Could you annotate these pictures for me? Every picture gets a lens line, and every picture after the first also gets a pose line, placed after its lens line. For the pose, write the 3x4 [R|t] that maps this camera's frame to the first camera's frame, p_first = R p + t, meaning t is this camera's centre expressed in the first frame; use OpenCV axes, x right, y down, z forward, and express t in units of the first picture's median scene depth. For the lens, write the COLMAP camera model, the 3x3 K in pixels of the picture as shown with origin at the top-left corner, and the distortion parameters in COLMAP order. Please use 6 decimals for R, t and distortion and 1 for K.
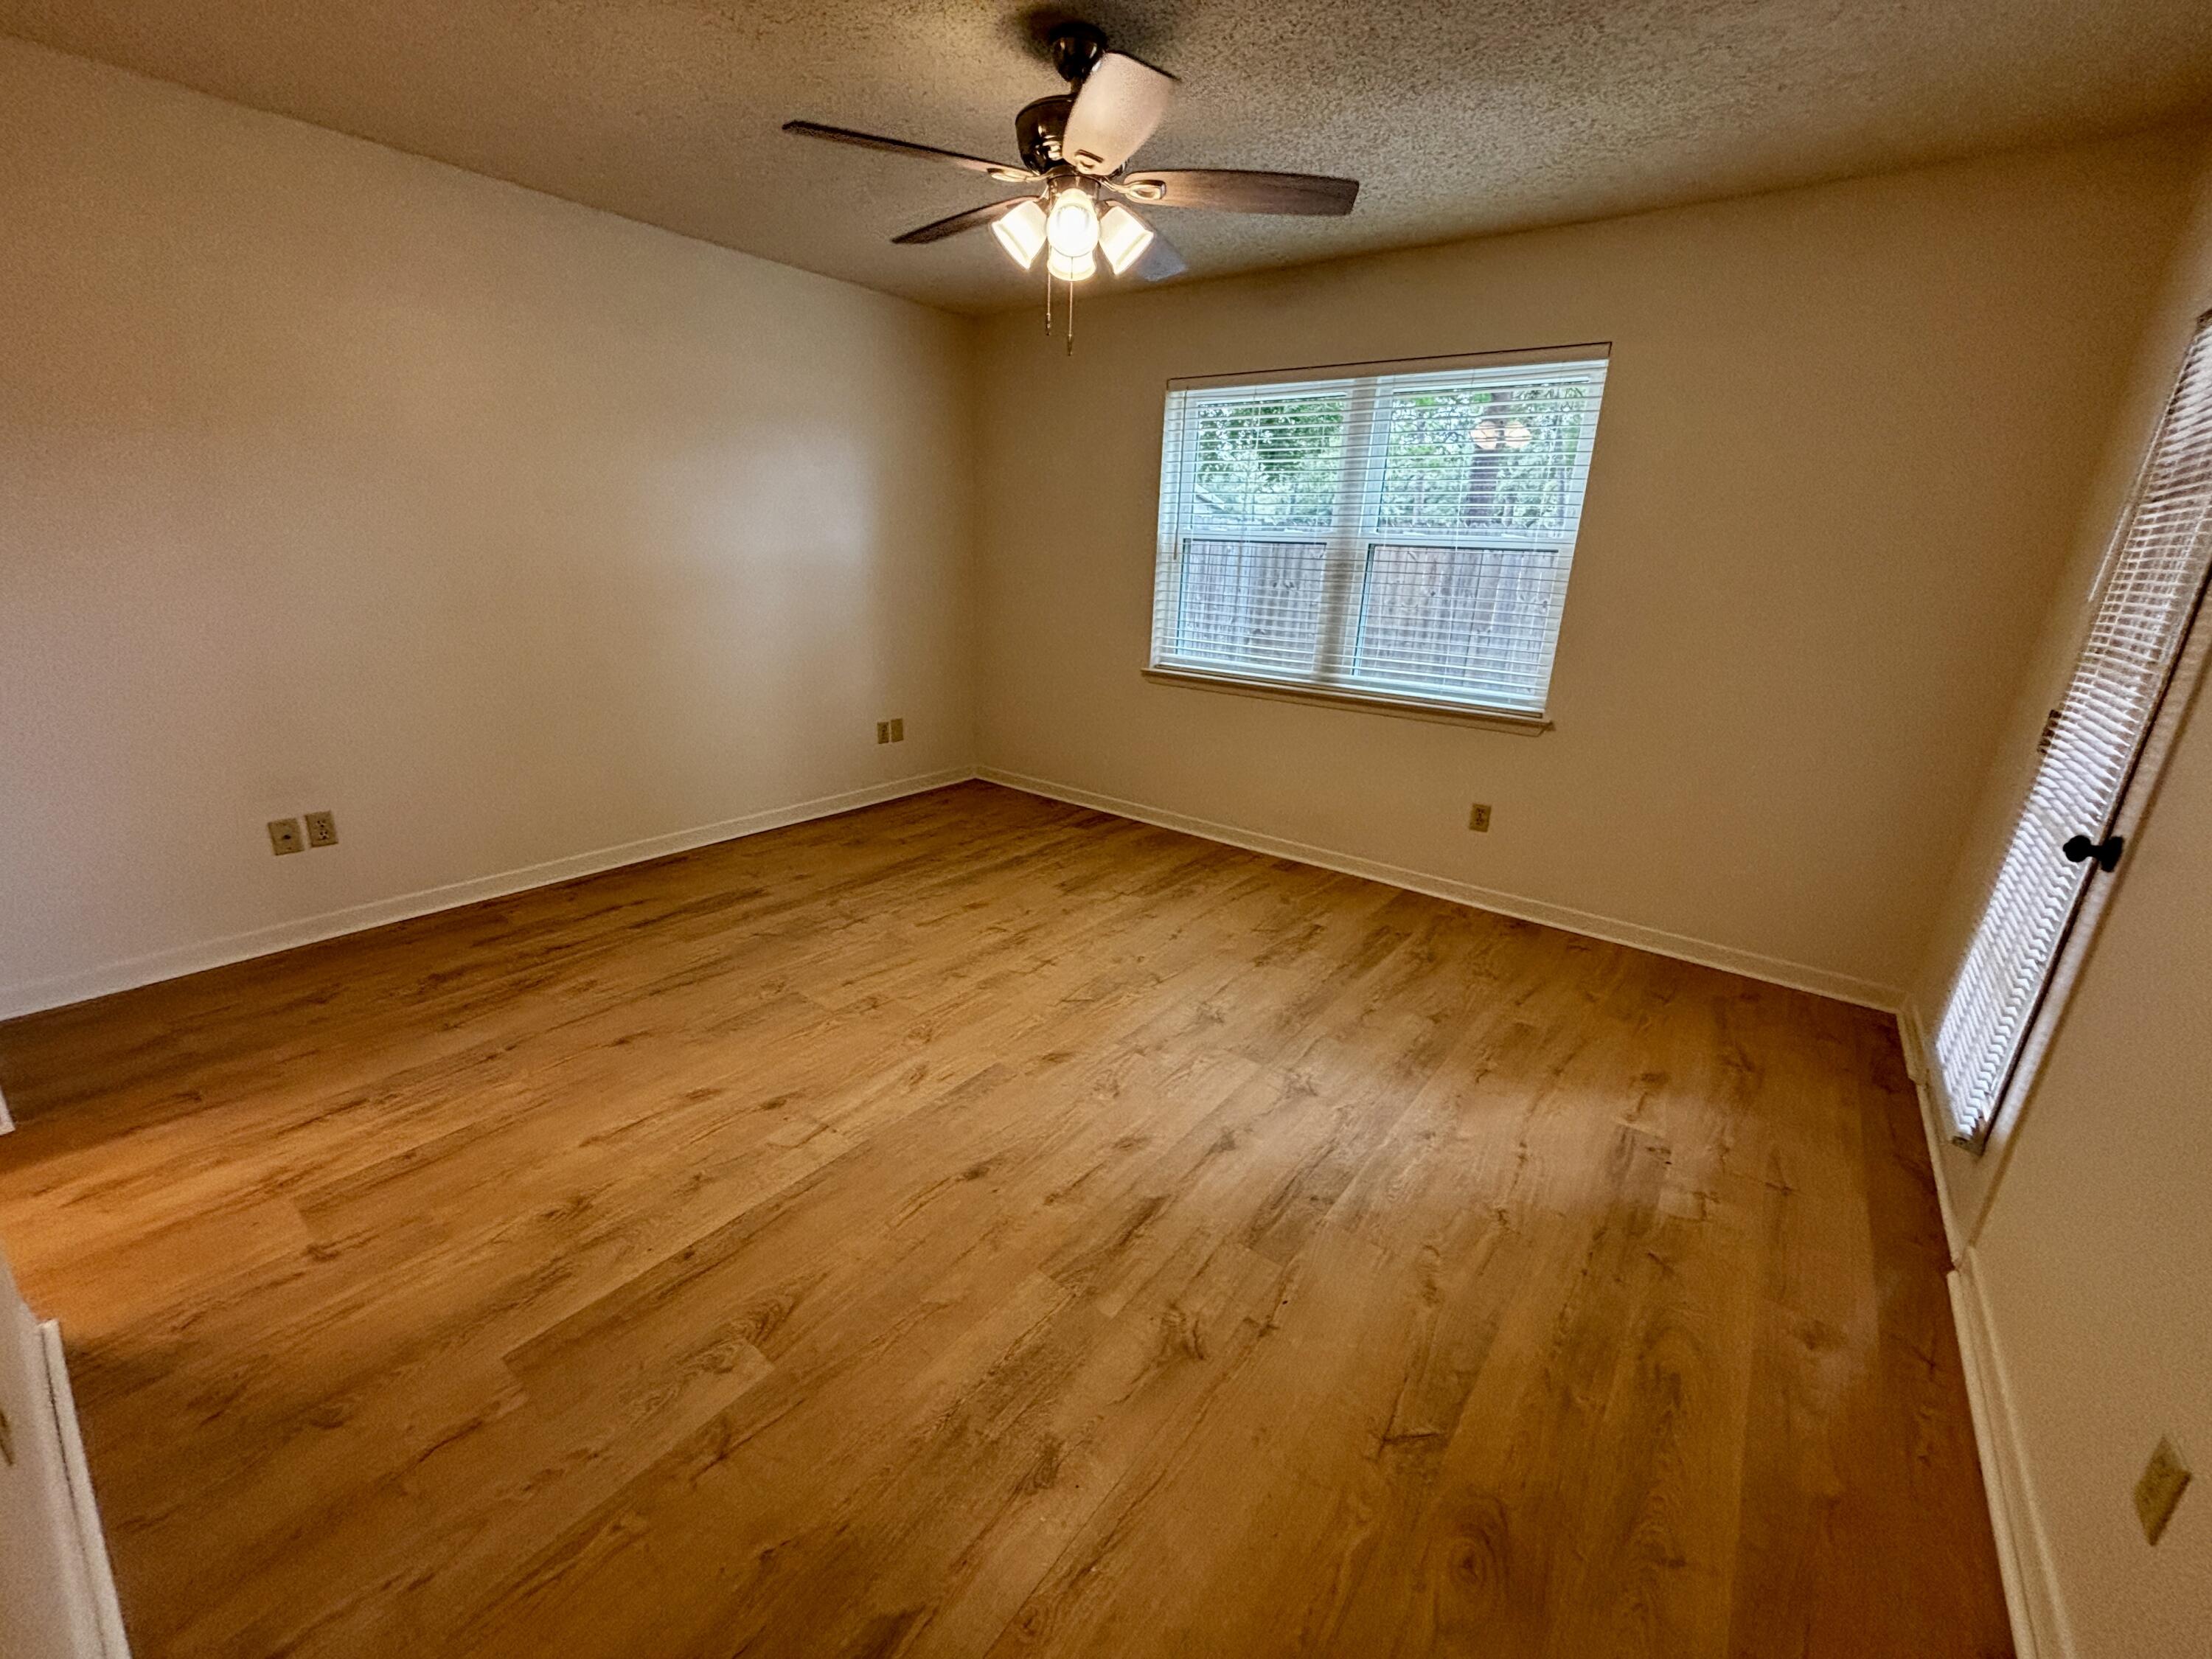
lens RADIAL K [[889.3, 0, 1109.9], [0, 889.3, 829.4], [0, 0, 1]] dist [-0.008103, -0.000107]
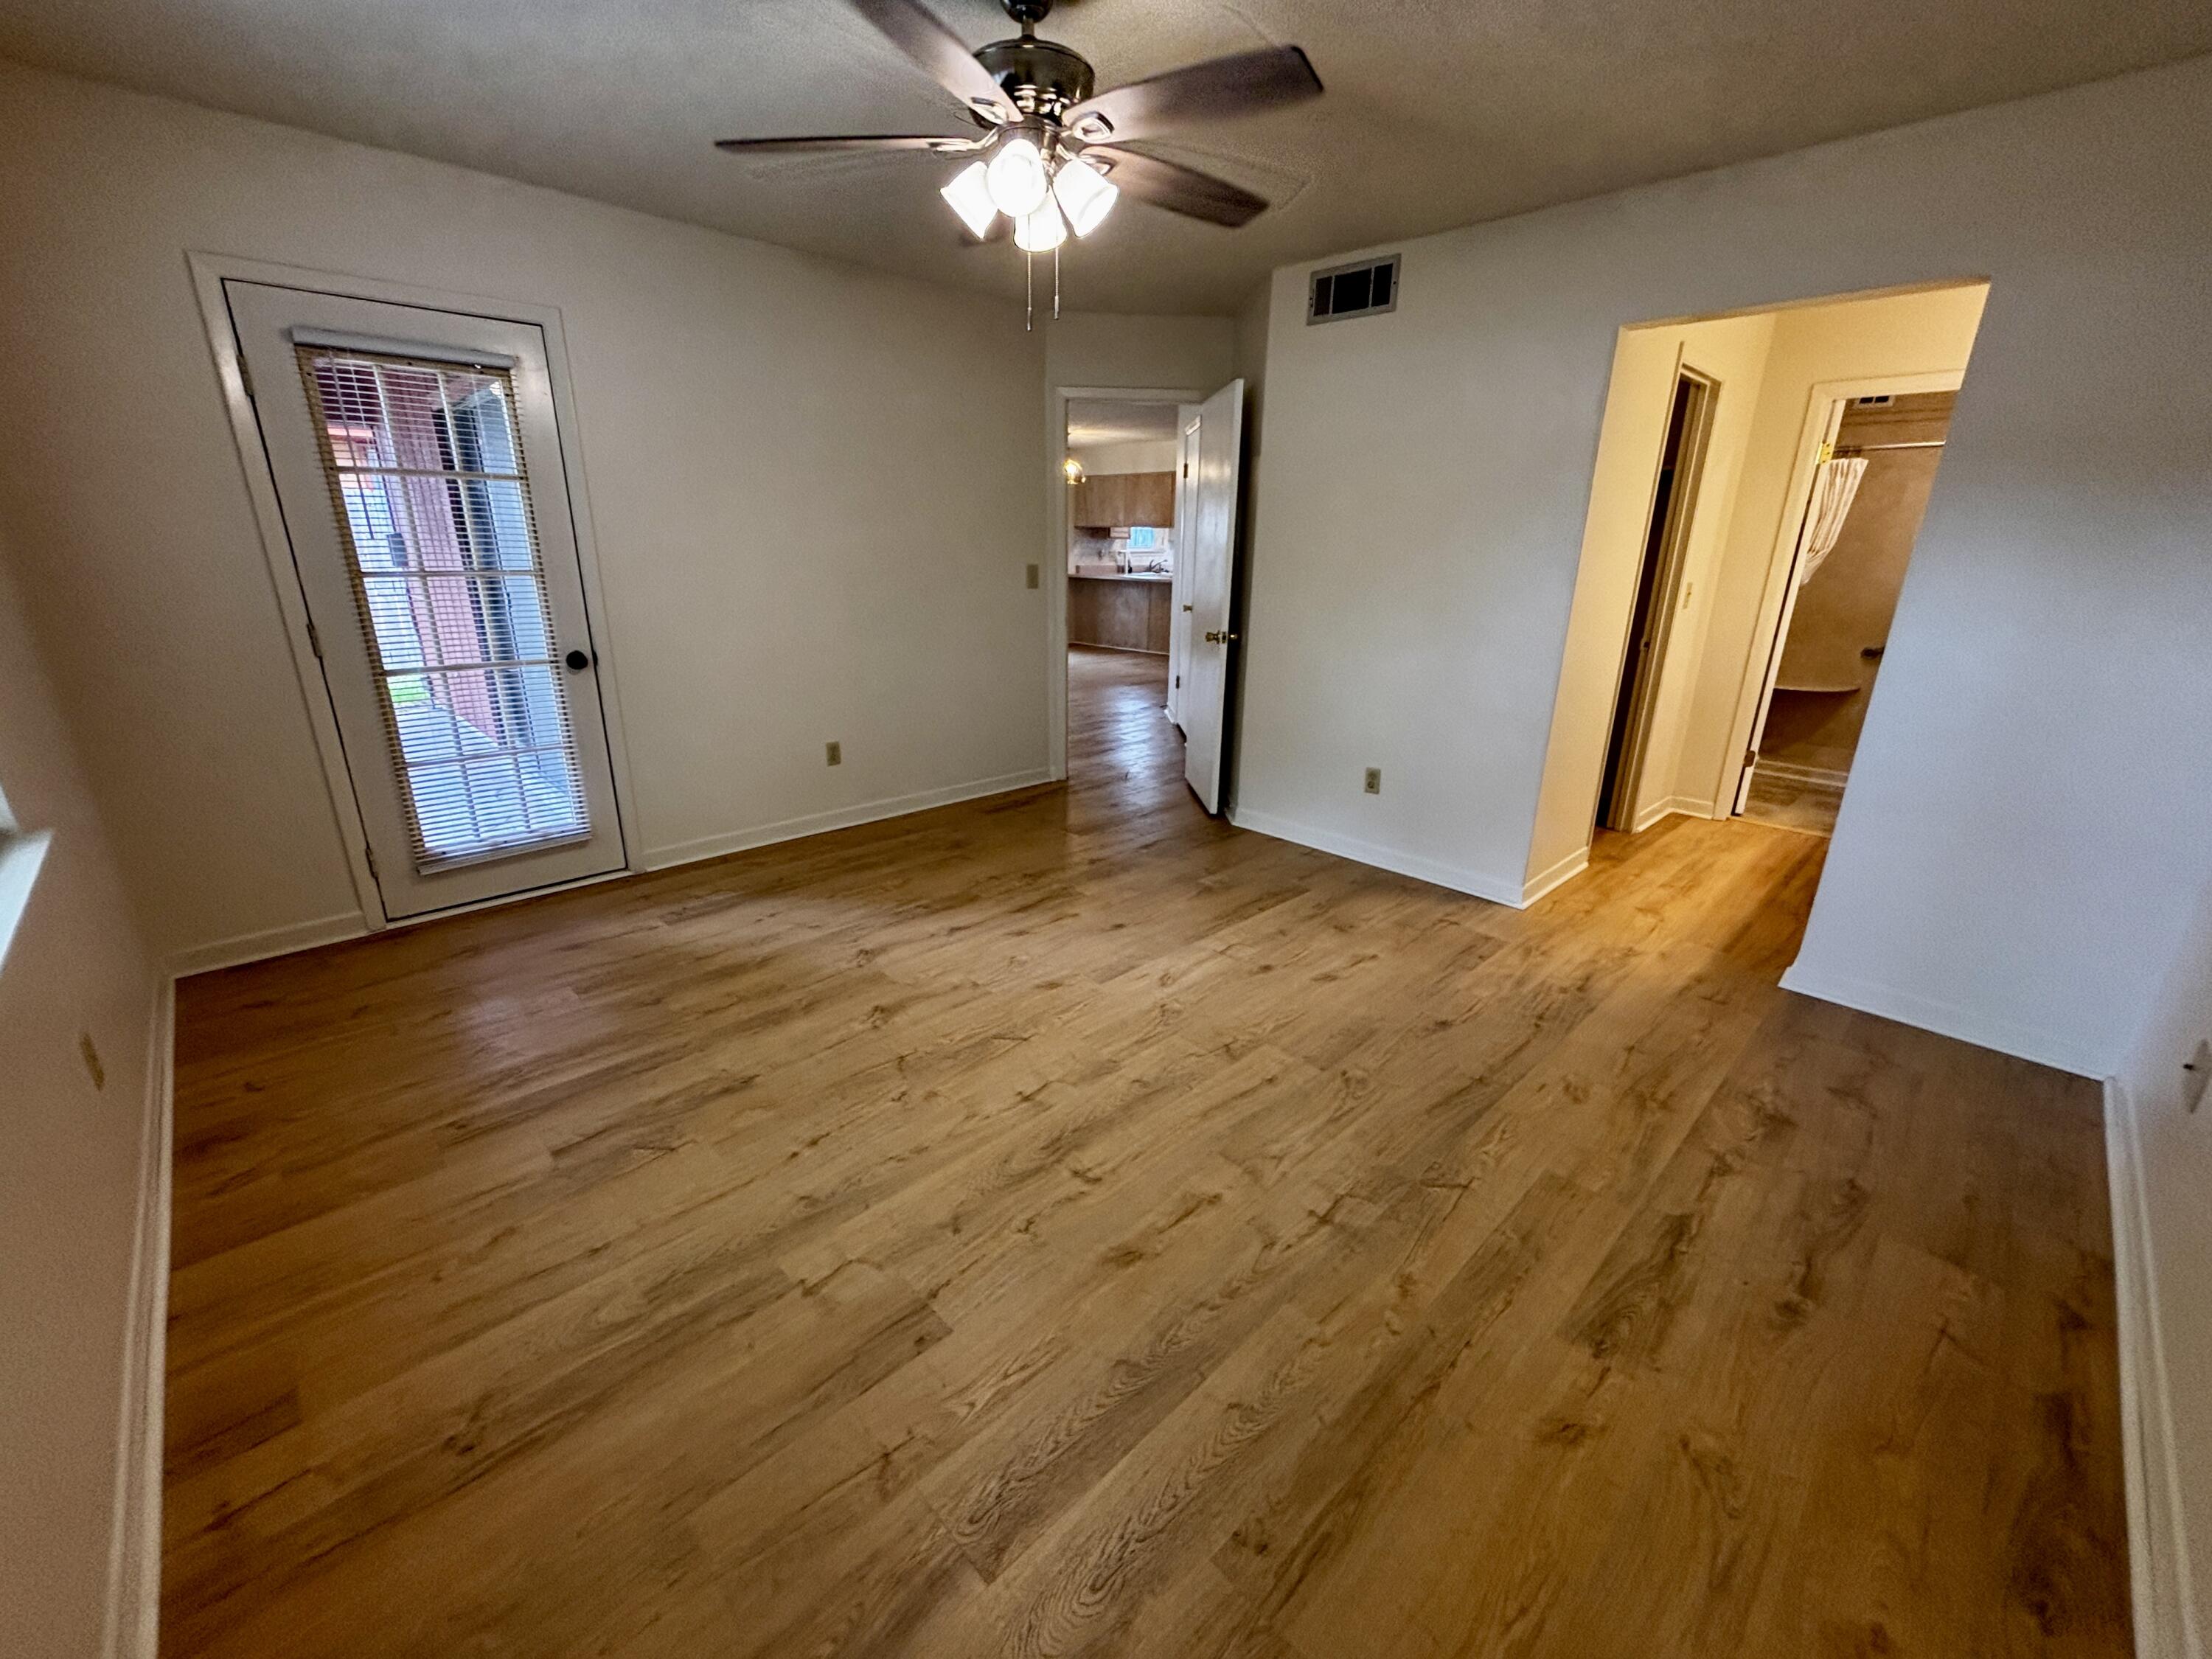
lens RADIAL K [[890.8, 0, 1099.5], [0, 890.8, 829.7], [0, 0, 1]] dist [0.003340, -0.000389]
pose [[-0.986382, -0.100051, 0.130541, -0.254945], [-0.004338, 0.809246, 0.587454, -0.588489], [-0.164415, 0.578888, -0.798659, 1.799809]]
